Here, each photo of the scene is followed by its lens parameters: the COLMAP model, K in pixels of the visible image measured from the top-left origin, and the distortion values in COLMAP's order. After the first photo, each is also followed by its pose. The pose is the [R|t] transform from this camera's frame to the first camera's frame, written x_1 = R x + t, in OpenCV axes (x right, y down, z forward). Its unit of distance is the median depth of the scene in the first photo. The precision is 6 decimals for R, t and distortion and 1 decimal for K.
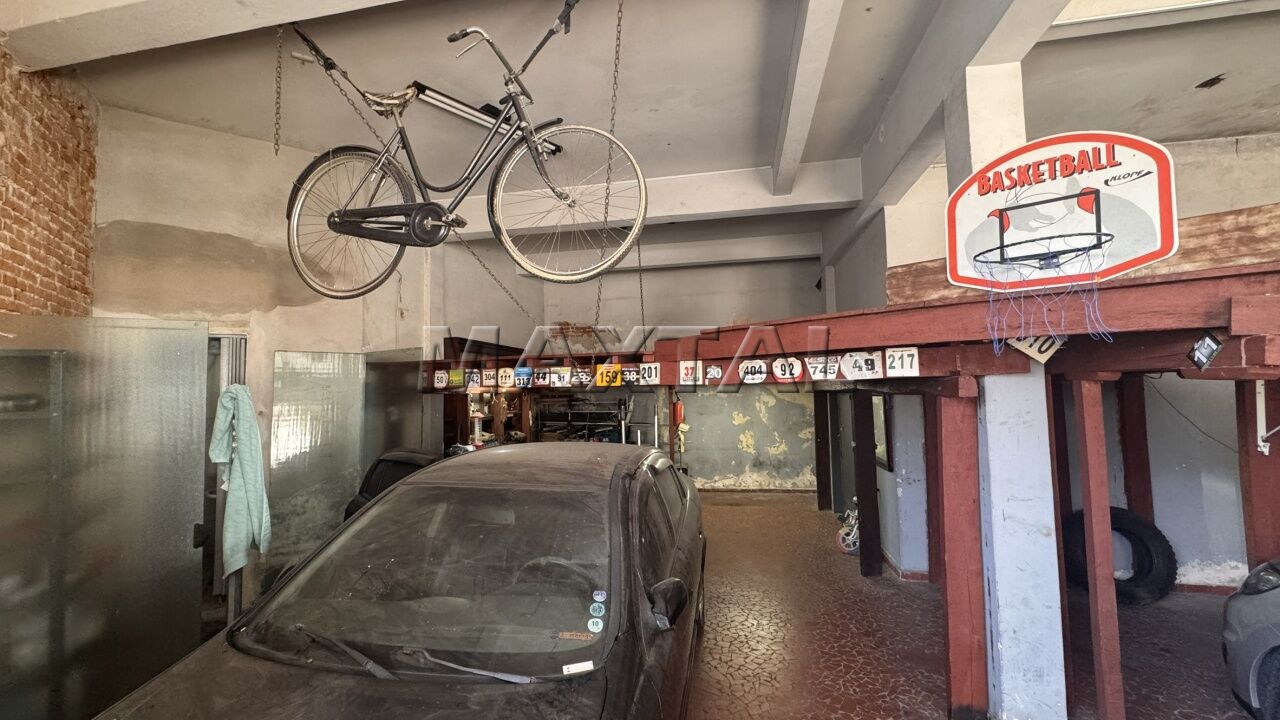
lens RADIAL K [[508.3, 0, 639.2], [0, 508.3, 358.6], [0, 0, 1]] dist [-0.002451, 0.000165]
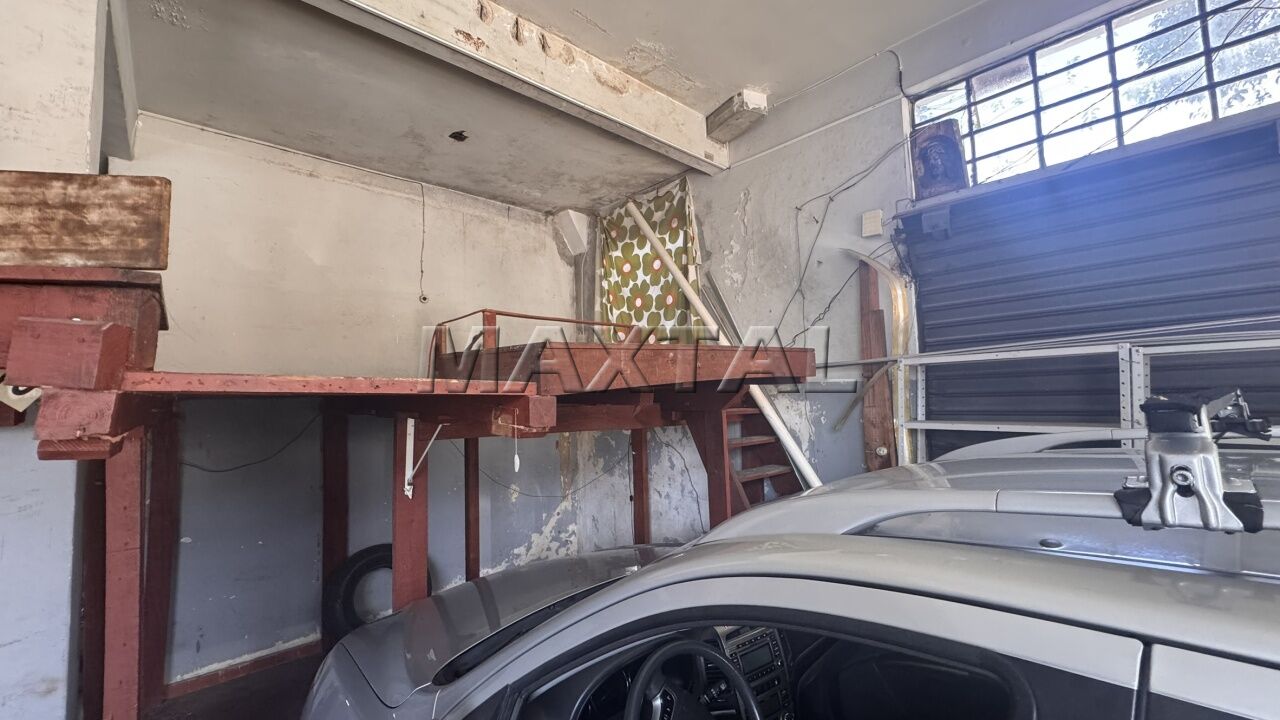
lens RADIAL K [[508.3, 0, 639.2], [0, 508.3, 358.6], [0, 0, 1]] dist [-0.002451, 0.000165]
pose [[0.593165, 0.059631, 0.802869, 1.093503], [-0.033529, 0.998218, -0.049369, -0.068912], [-0.804382, 0.002365, 0.594108, 0.105976]]
